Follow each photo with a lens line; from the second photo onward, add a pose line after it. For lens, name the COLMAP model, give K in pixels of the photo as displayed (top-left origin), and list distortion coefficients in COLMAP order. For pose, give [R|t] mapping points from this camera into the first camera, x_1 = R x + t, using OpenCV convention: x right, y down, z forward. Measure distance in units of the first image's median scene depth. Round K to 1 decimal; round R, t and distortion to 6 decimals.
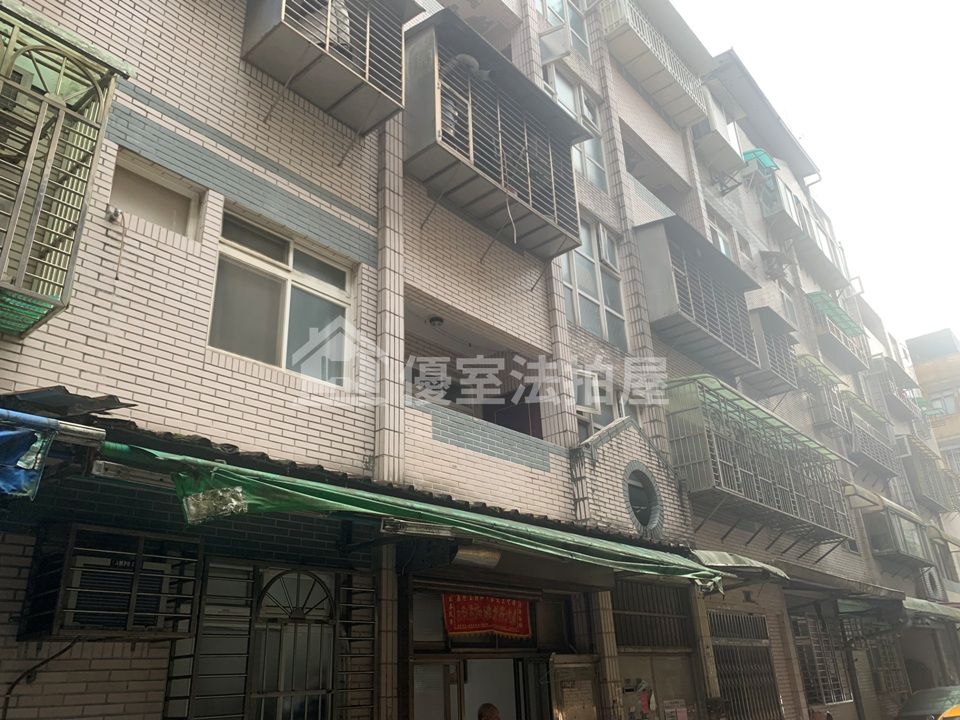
lens RADIAL K [[733.3, 0, 480.0], [0, 733.3, 360.0], [0, 0, 1]] dist [0.124959, -0.285955]
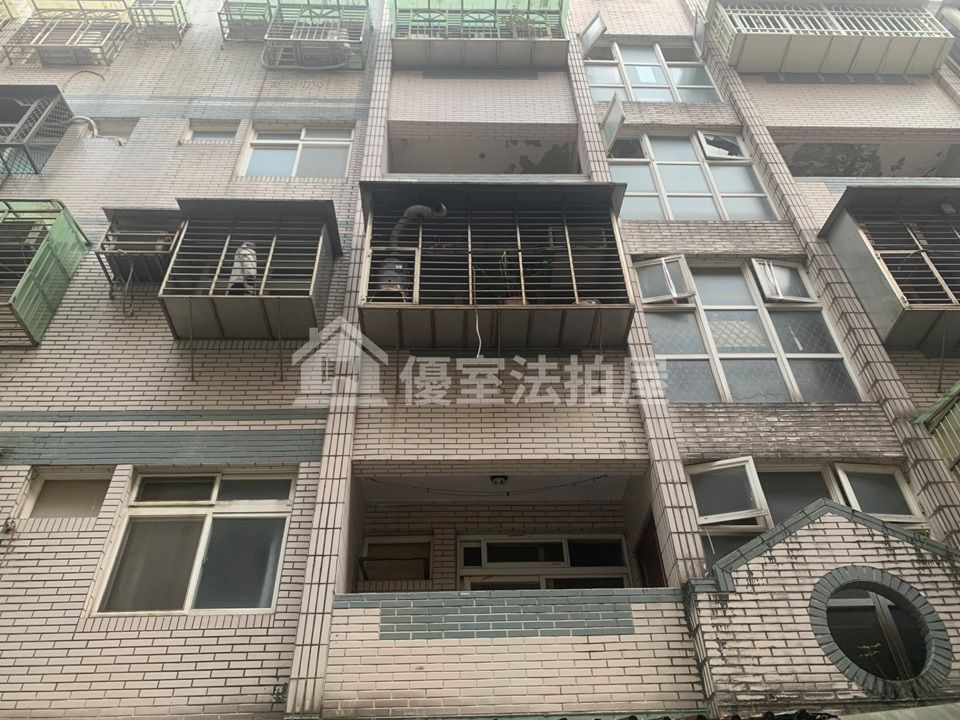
lens RADIAL K [[749.3, 0, 483.5], [0, 749.3, 347.2], [0, 0, 1]] dist [0.011923, -0.014829]
pose [[0.676812, -0.479145, -0.558878, 0.500221], [0.296073, 0.872249, -0.389259, 0.148916], [0.673992, 0.097986, 0.732211, 0.381448]]
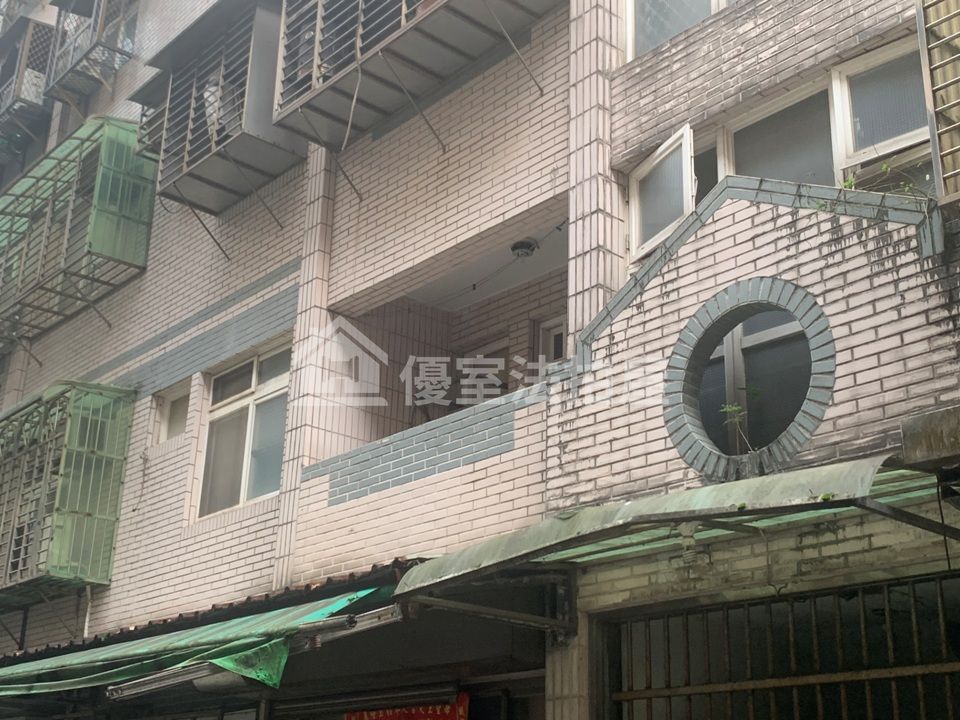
lens RADIAL K [[1255.8, 0, 480.0], [0, 1255.8, 360.0], [0, 0, 1]] dist [0.271580, -1.106296]
pose [[-0.139682, -0.315134, -0.938712, 0.941659], [0.380794, 0.858007, -0.344703, 0.391117], [0.914049, -0.405604, 0.000153, 0.991233]]
